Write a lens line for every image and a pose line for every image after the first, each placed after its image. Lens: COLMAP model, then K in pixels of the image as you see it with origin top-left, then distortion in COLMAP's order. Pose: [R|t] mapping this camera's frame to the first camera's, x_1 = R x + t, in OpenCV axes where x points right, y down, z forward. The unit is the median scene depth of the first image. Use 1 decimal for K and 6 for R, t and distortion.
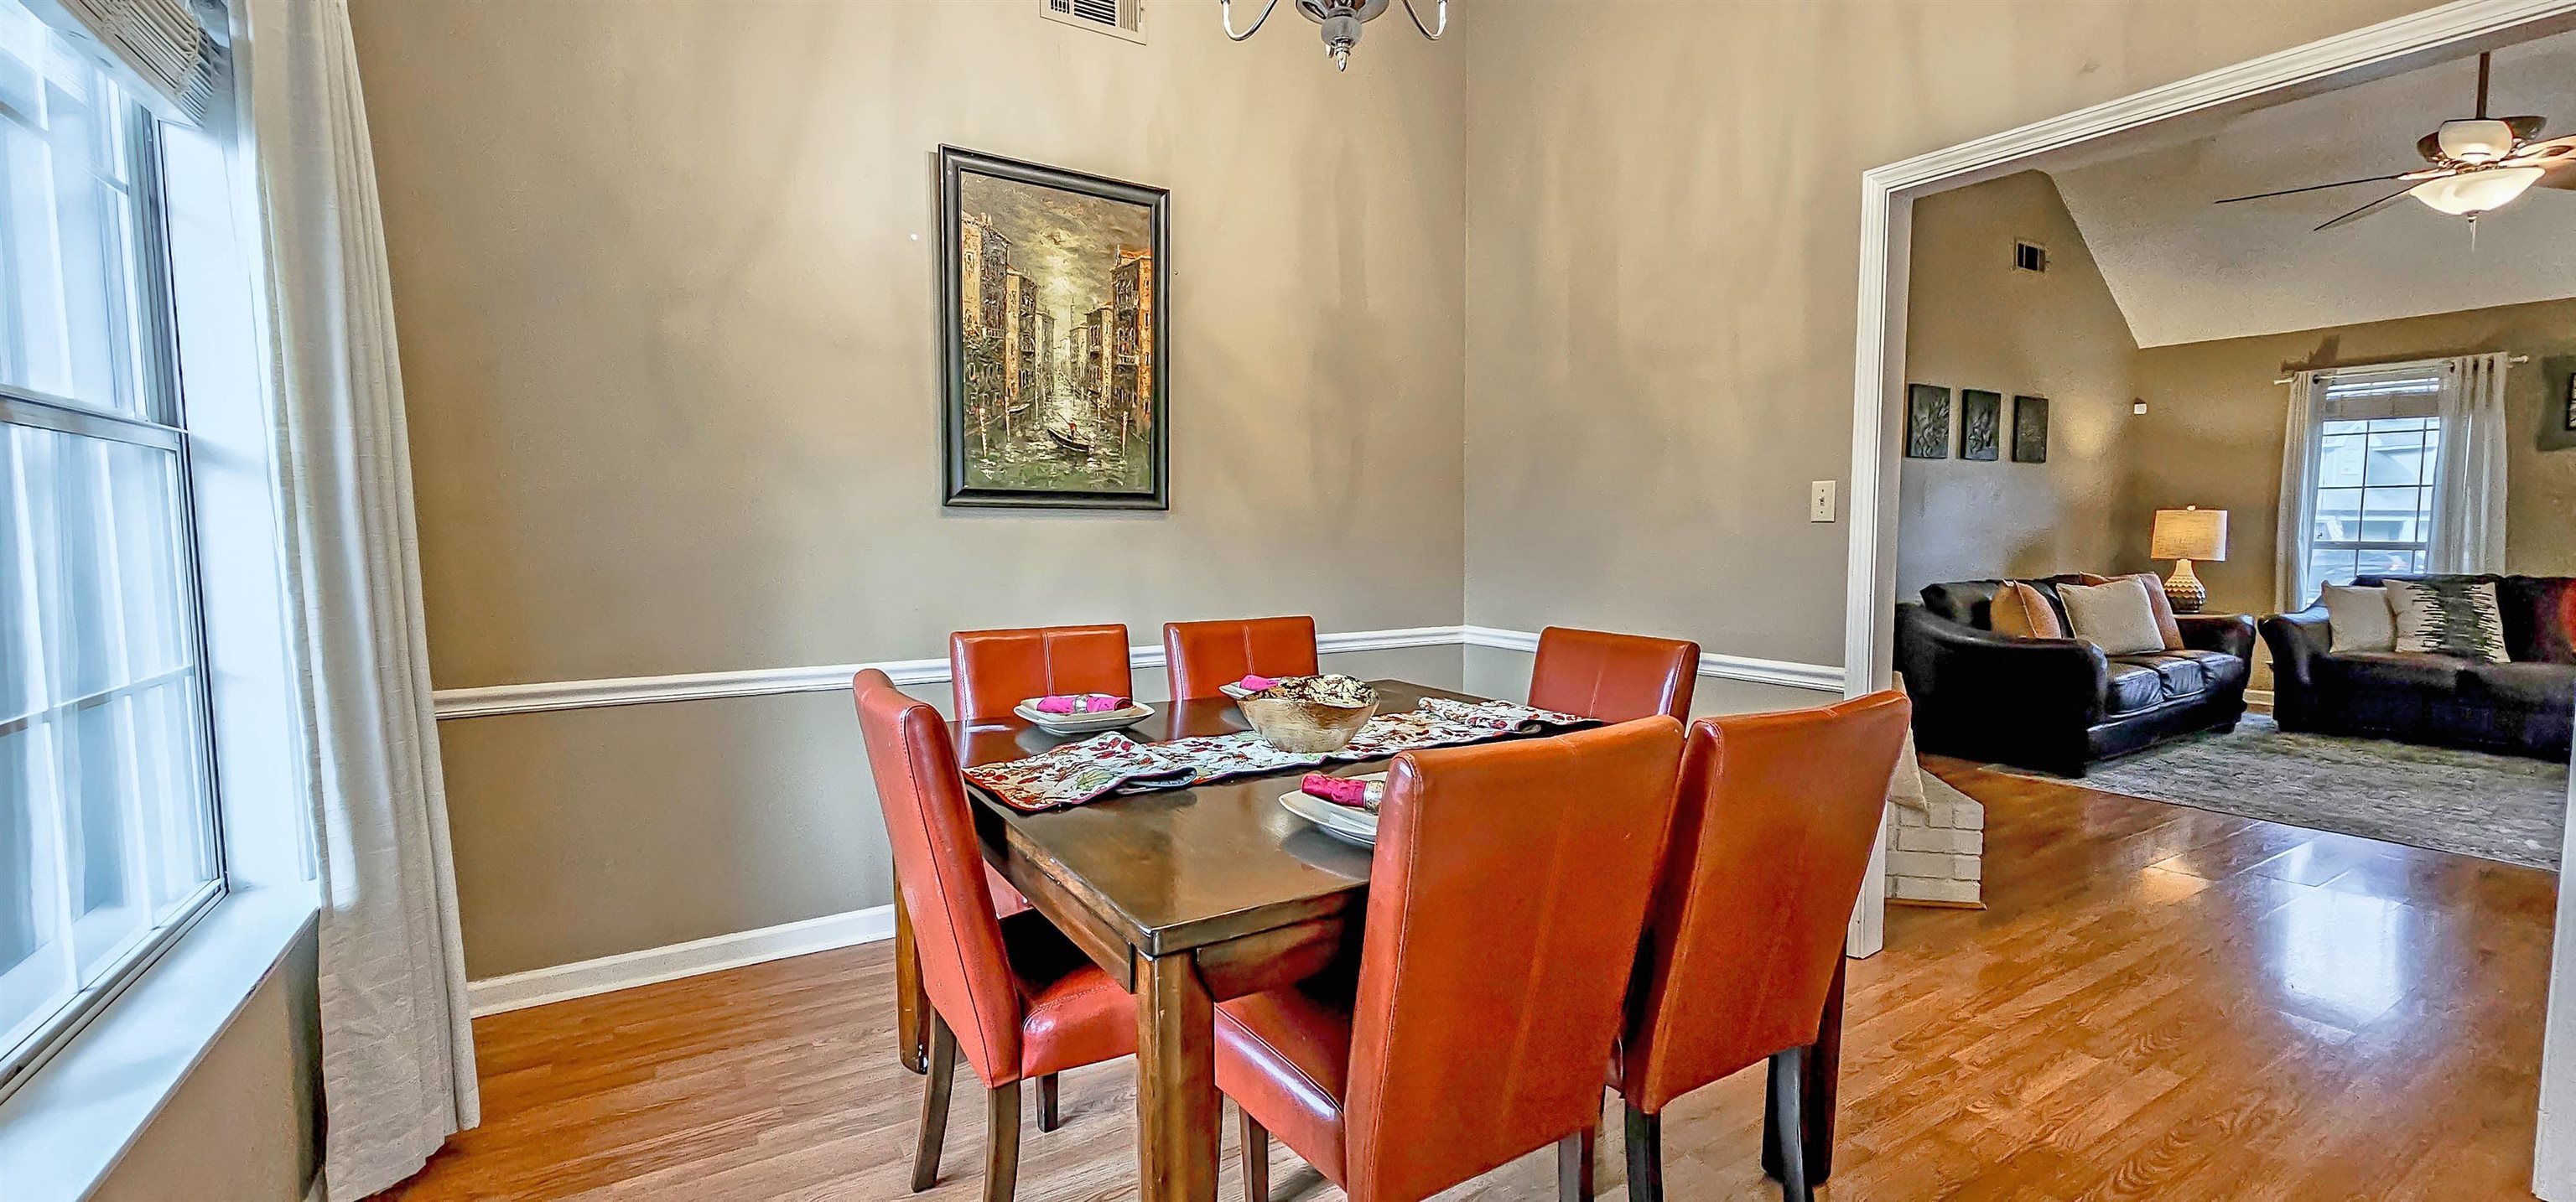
lens RADIAL K [[1055.8, 0, 1294.1], [0, 1055.8, 610.2], [0, 0, 1]] dist [-0.001804, -0.000589]
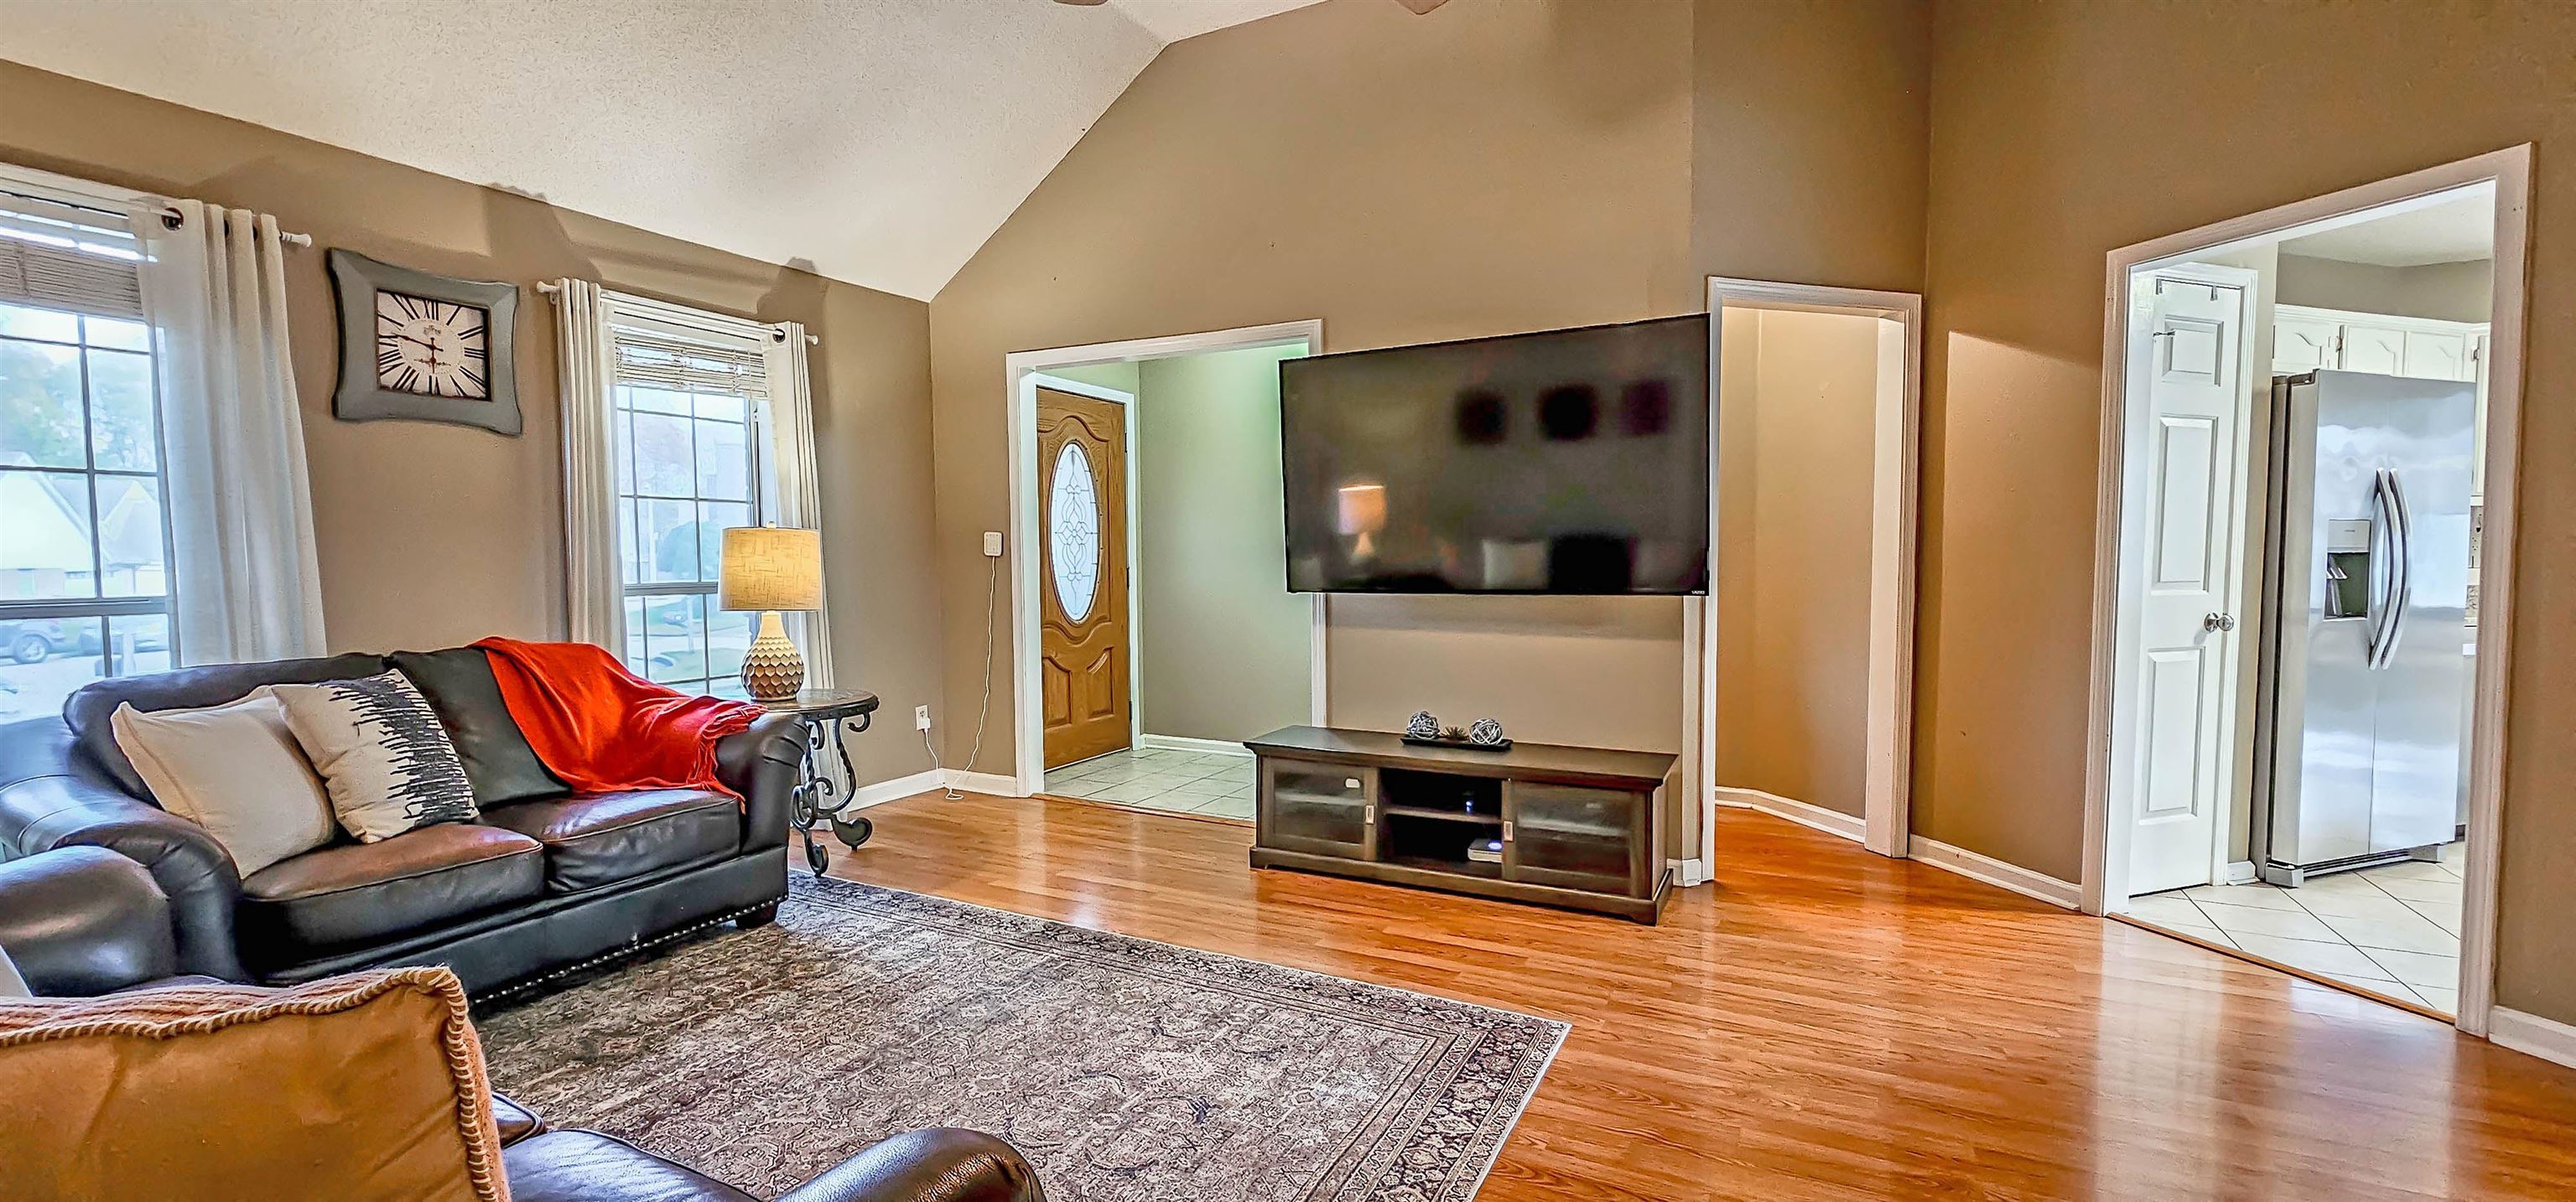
lens RADIAL K [[1055.8, 0, 1296.4], [0, 1055.8, 615.4], [0, 0, 1]] dist [-0.001804, -0.000589]
pose [[-0.508082, -0.044024, 0.860183, 0.819484], [0.075365, 0.992590, 0.095317, -0.119121], [-0.858005, 0.113257, -0.500999, 1.522320]]
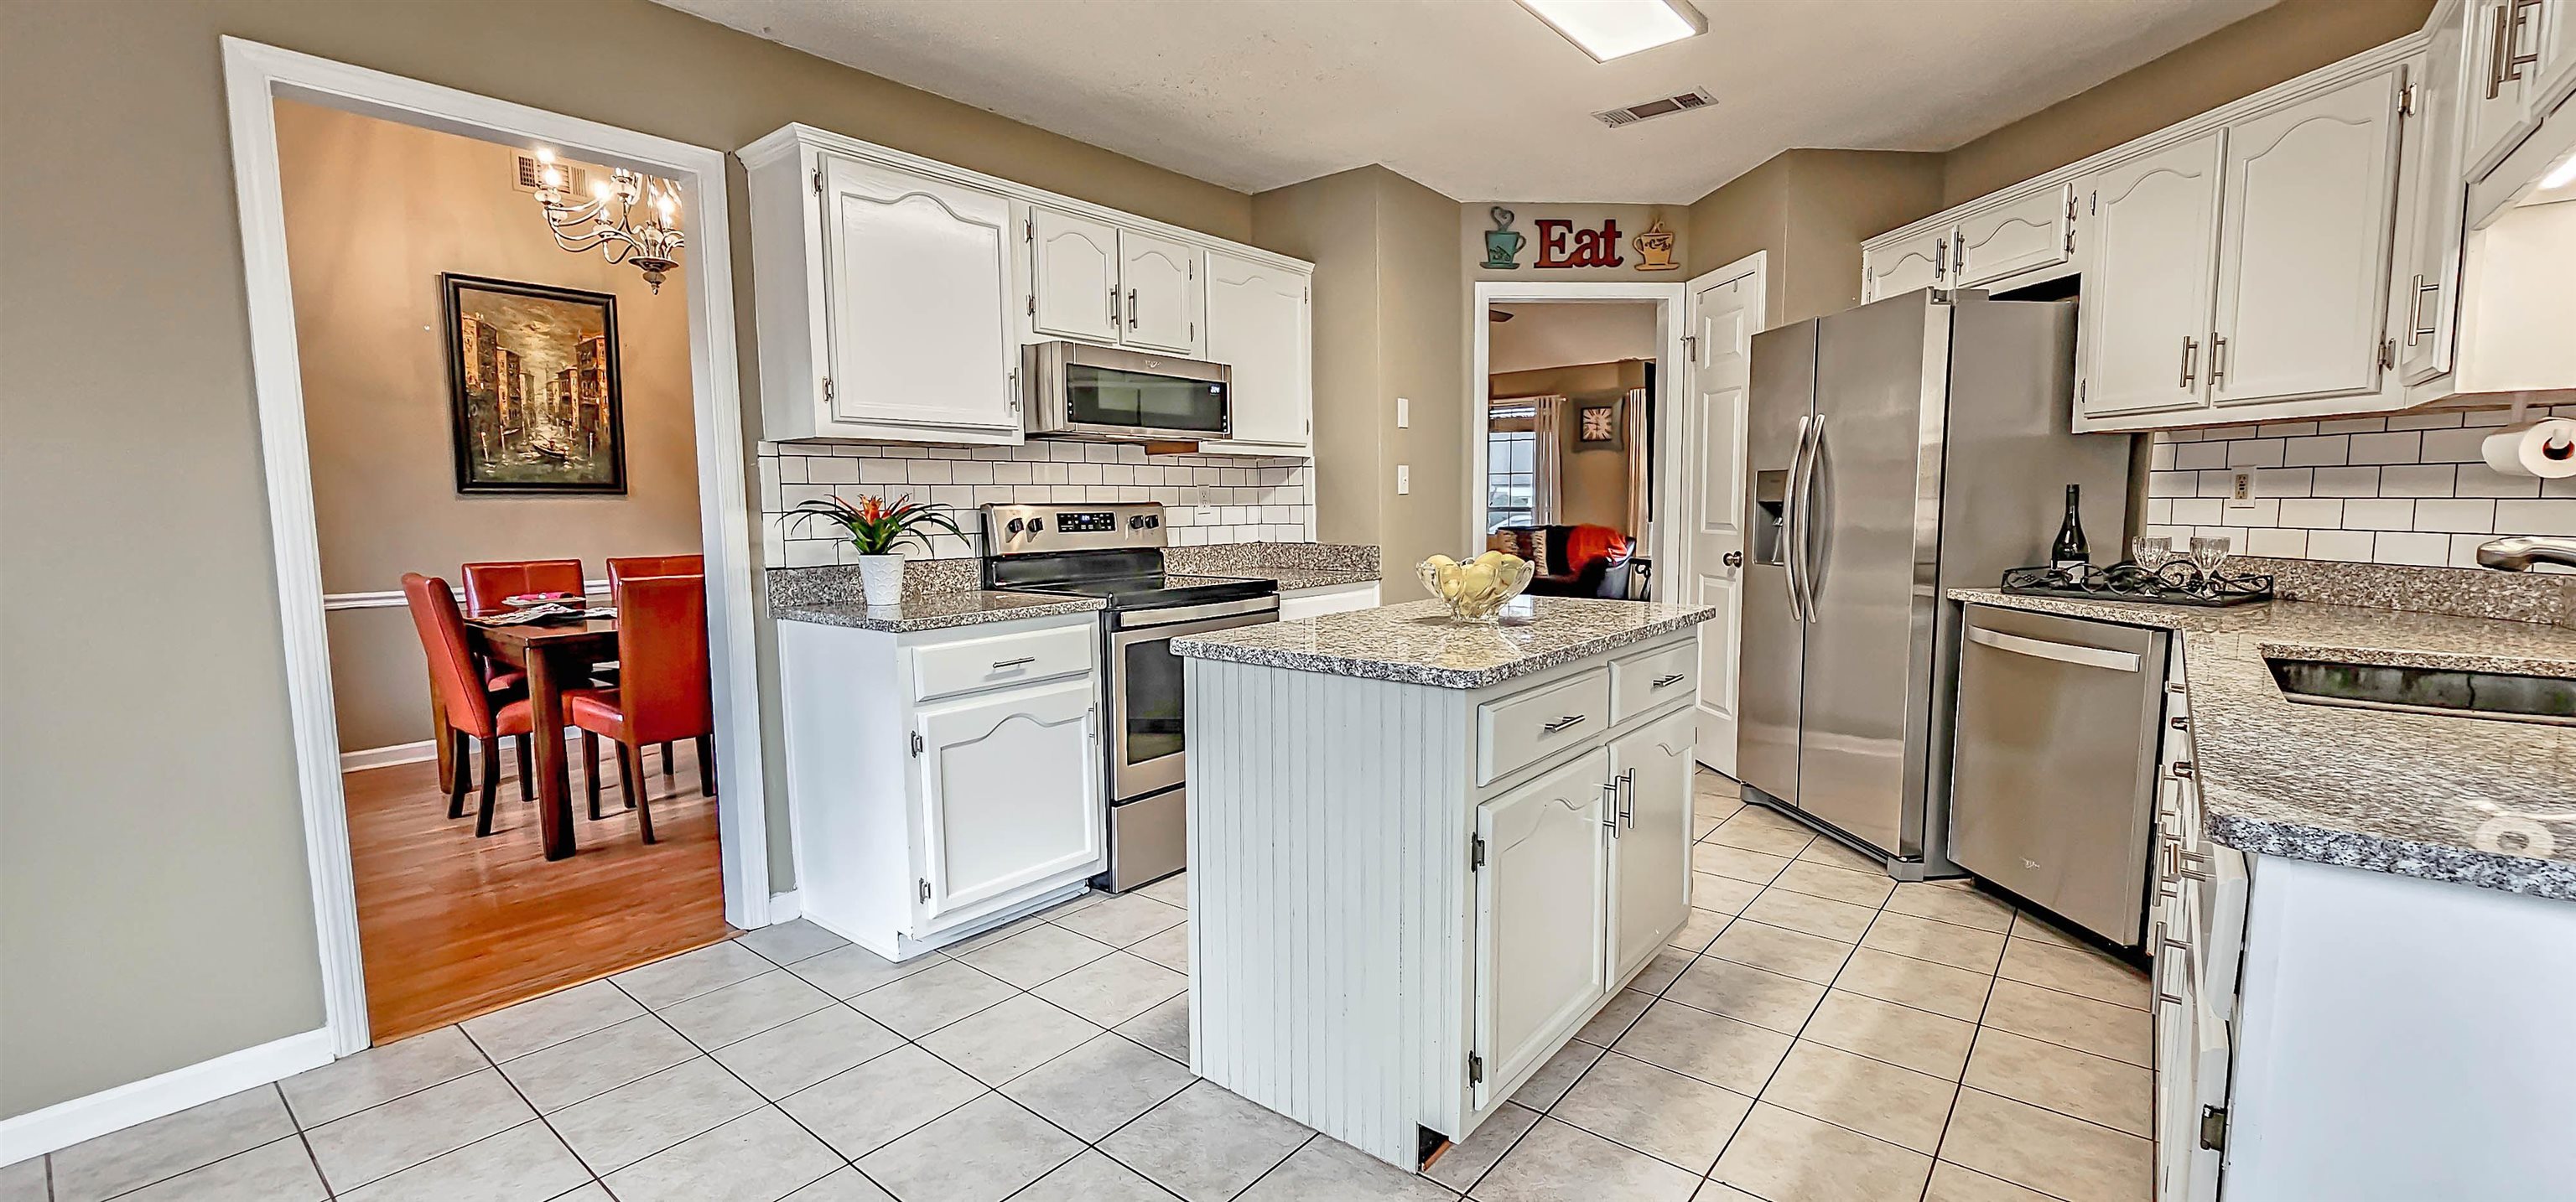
lens RADIAL K [[1055.8, 0, 1290.5], [0, 1055.8, 612.2], [0, 0, 1]] dist [-0.001804, -0.000589]
pose [[0.948843, -0.040617, 0.313126, 0.343643], [0.032851, 0.999009, 0.030041, 0.073245], [-0.314036, -0.018218, 0.949236, -0.884732]]
